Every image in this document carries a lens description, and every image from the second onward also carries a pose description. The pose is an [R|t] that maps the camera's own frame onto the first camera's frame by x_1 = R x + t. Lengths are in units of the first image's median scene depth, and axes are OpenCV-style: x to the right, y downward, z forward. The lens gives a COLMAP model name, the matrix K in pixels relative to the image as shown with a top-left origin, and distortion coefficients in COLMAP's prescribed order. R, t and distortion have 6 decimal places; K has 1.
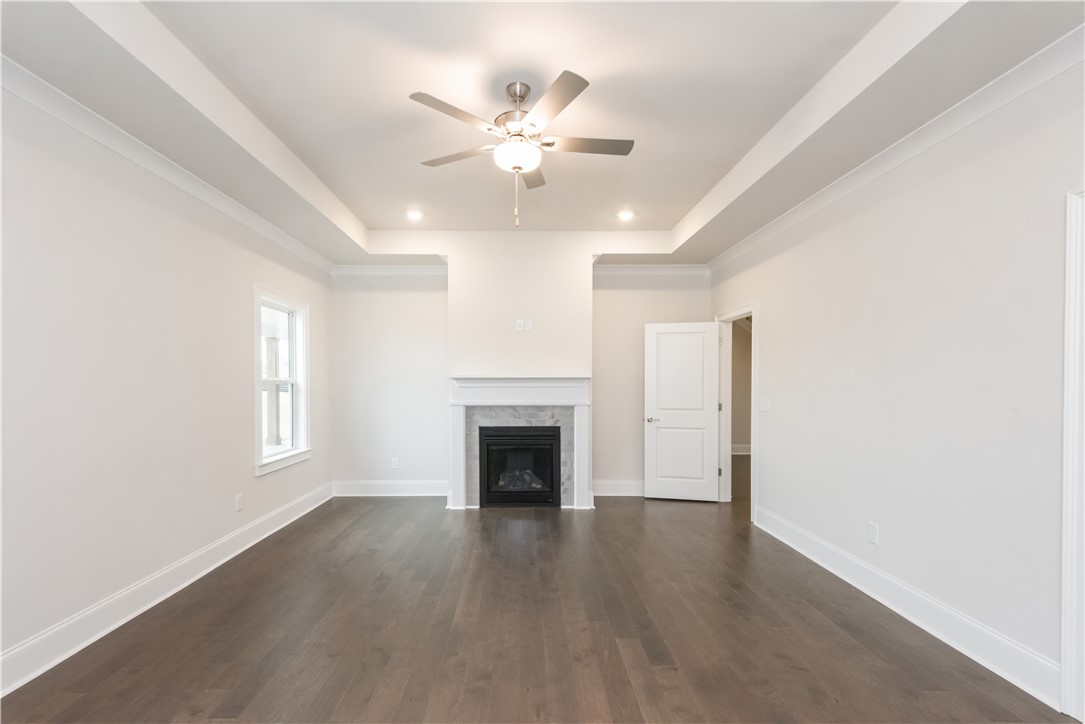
lens RADIAL K [[500.2, 0, 518.4], [0, 500.2, 383.2], [0, 0, 1]] dist [0.023745, -0.011880]
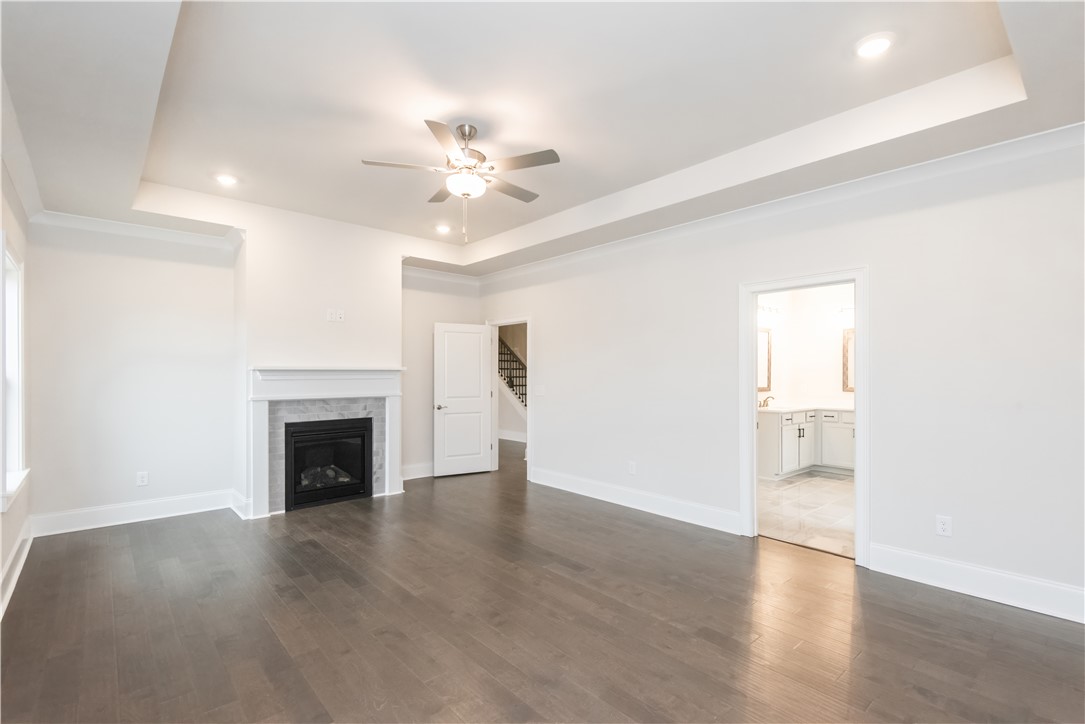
lens RADIAL K [[500.2, 0, 540.9], [0, 500.2, 364.2], [0, 0, 1]] dist [0.023745, -0.011880]
pose [[0.744375, 0.012970, 0.667636, -0.347051], [0.001788, 0.999769, -0.021416, -0.000068], [-0.667759, 0.017135, 0.744180, 0.001580]]
